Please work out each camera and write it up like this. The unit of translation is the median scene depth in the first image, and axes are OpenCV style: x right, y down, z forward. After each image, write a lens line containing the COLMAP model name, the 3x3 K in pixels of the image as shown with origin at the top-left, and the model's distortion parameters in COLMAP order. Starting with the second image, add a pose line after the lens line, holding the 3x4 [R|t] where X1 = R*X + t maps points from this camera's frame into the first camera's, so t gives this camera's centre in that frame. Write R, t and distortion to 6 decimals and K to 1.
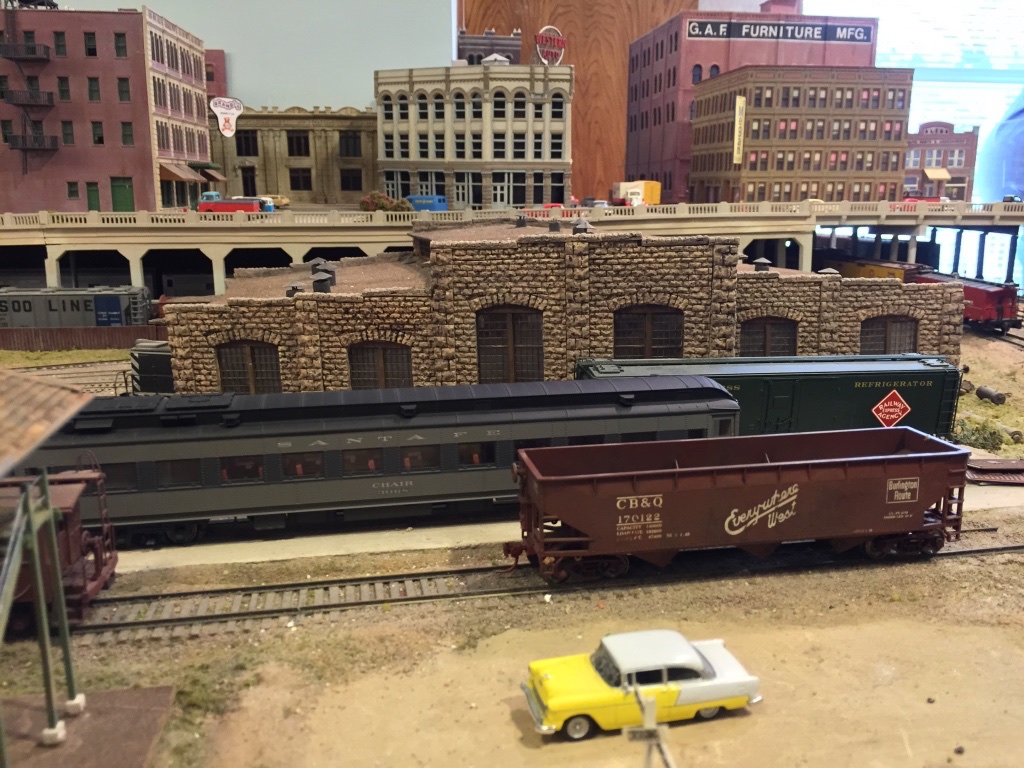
lens RADIAL K [[889.1, 0, 512.8], [0, 889.1, 387.3], [0, 0, 1]] dist [0.087357, -0.131305]
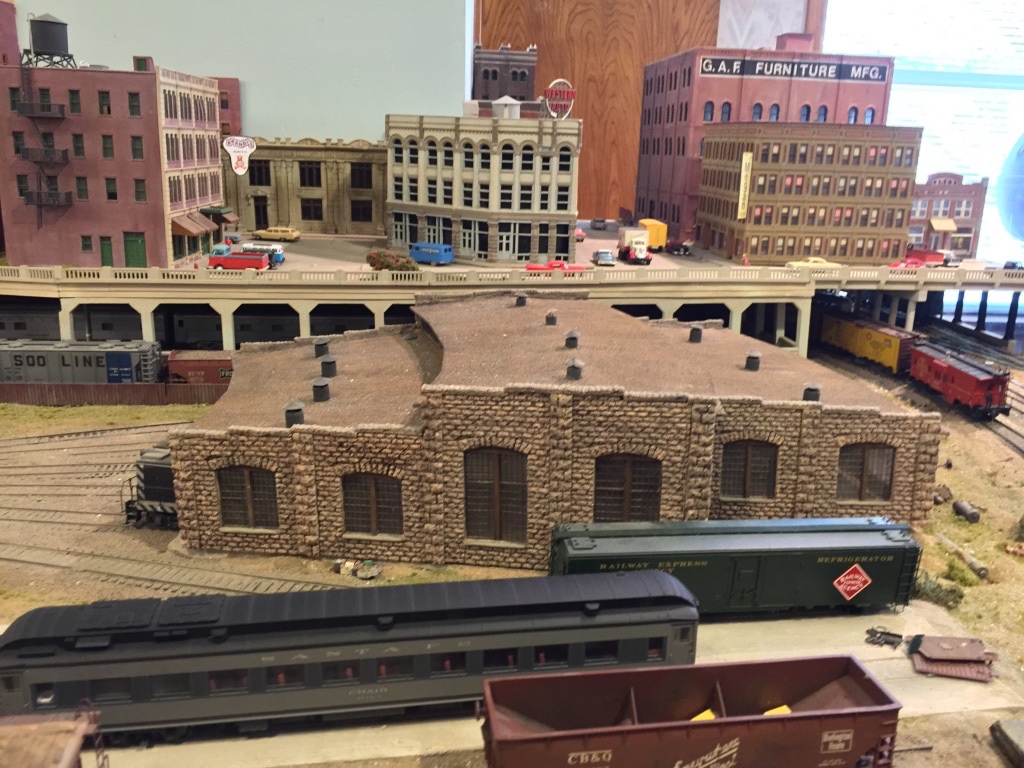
lens RADIAL K [[889.1, 0, 512.8], [0, 889.1, 387.3], [0, 0, 1]] dist [0.087357, -0.131305]
pose [[0.999428, 0.030457, -0.014666, 0.016271], [-0.029788, 0.998594, 0.043848, -0.116266], [0.015981, -0.043386, 0.998931, -0.022495]]
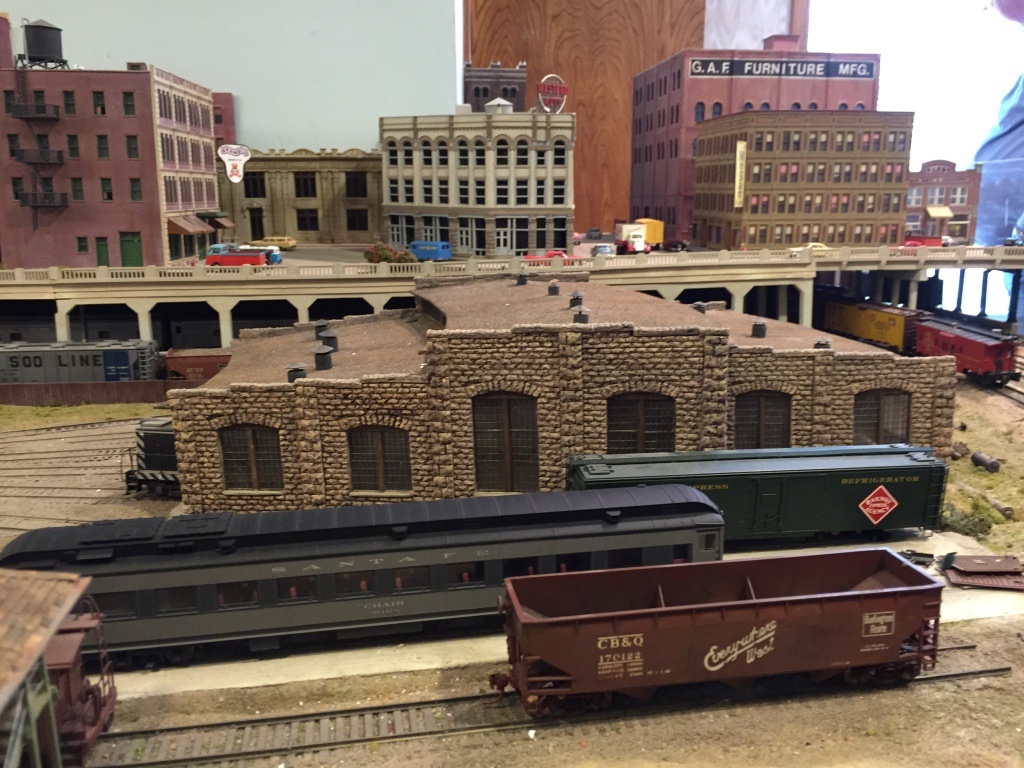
lens RADIAL K [[889.1, 0, 512.8], [0, 889.1, 387.3], [0, 0, 1]] dist [0.087357, -0.131305]
pose [[0.999914, -0.003662, -0.012622, 0.010330], [0.003591, 0.999978, -0.005634, -0.050974], [0.012642, 0.005588, 0.999904, -0.011050]]
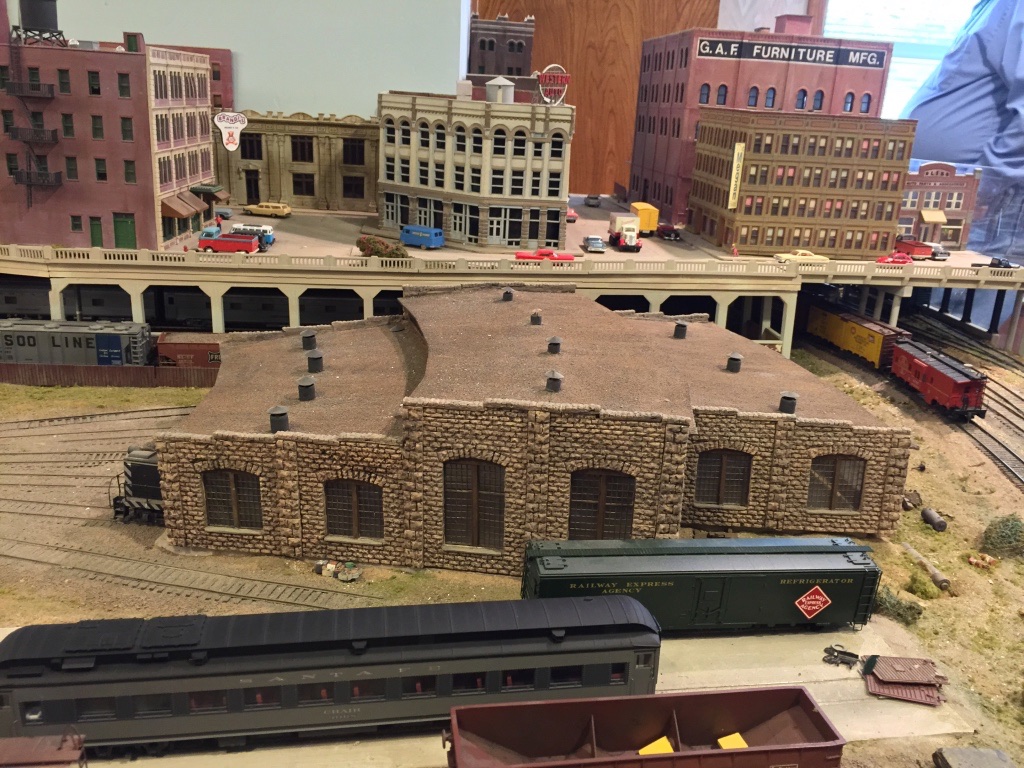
lens RADIAL K [[889.1, 0, 512.8], [0, 889.1, 387.3], [0, 0, 1]] dist [0.087357, -0.131305]
pose [[0.998559, 0.053287, -0.006403, 0.024579], [-0.052477, 0.994401, 0.091721, -0.155254], [0.011255, -0.091253, 0.995764, -0.032906]]
